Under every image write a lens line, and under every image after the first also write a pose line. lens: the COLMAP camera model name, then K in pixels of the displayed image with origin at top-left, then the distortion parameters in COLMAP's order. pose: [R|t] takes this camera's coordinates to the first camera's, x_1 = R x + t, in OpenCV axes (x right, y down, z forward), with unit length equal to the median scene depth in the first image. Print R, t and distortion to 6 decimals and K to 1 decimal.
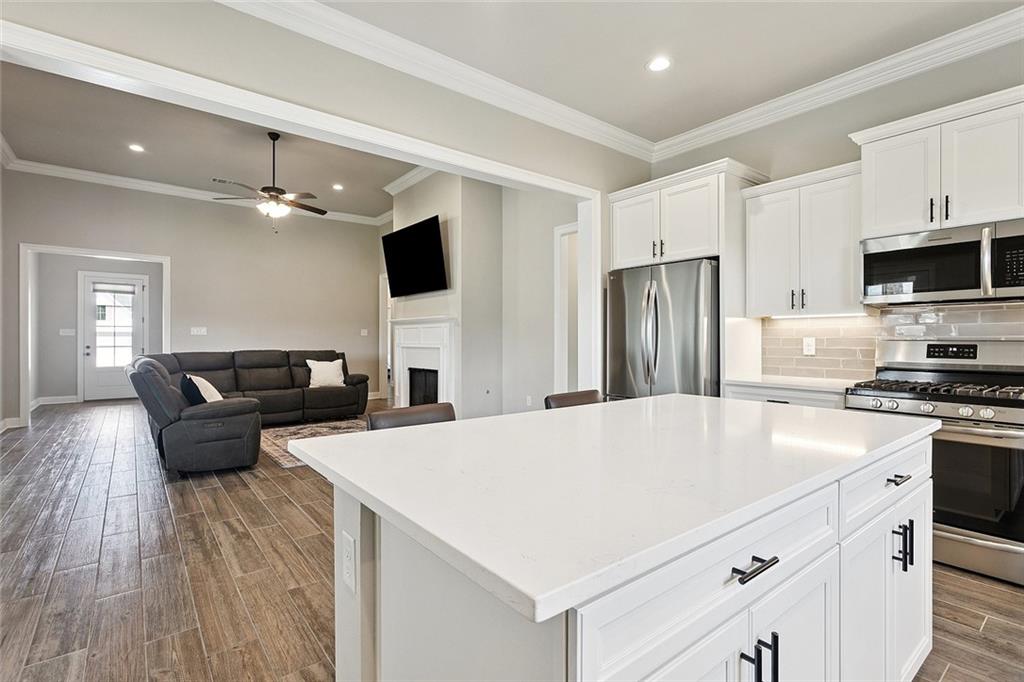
lens RADIAL K [[485.3, 0, 510.6], [0, 485.3, 340.8], [0, 0, 1]] dist [0.000748, 0.000466]
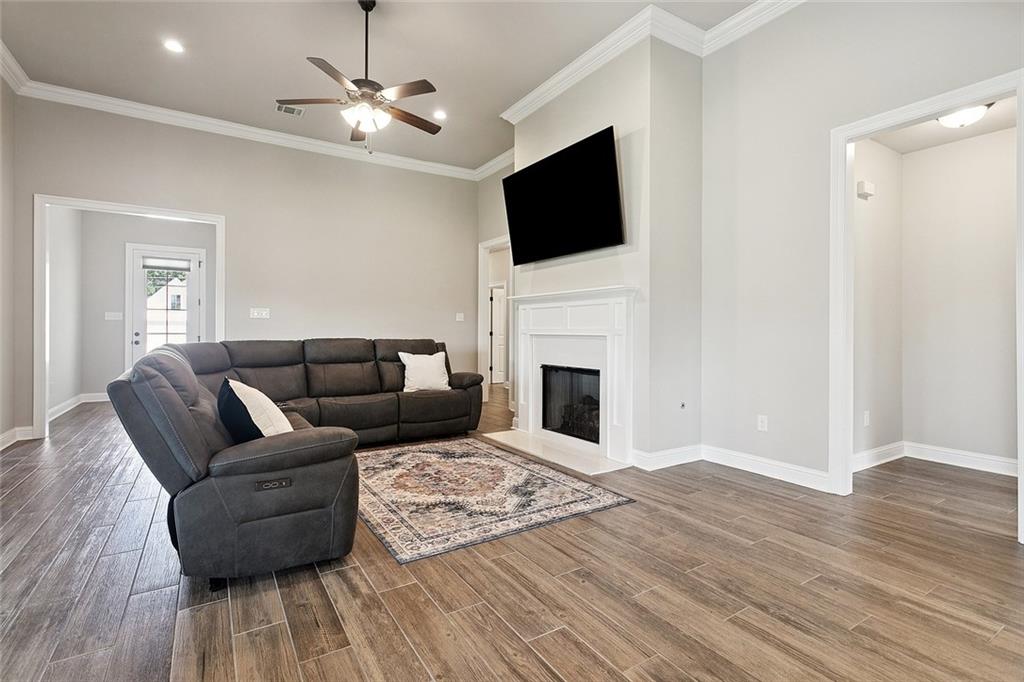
lens RADIAL K [[485.3, 0, 508.9], [0, 485.3, 332.2], [0, 0, 1]] dist [0.000748, 0.000466]
pose [[0.994106, 0.004480, -0.108324, -0.192157], [-0.004377, 0.999990, 0.001192, 0.008375], [0.108328, -0.000711, 0.994115, 0.320717]]
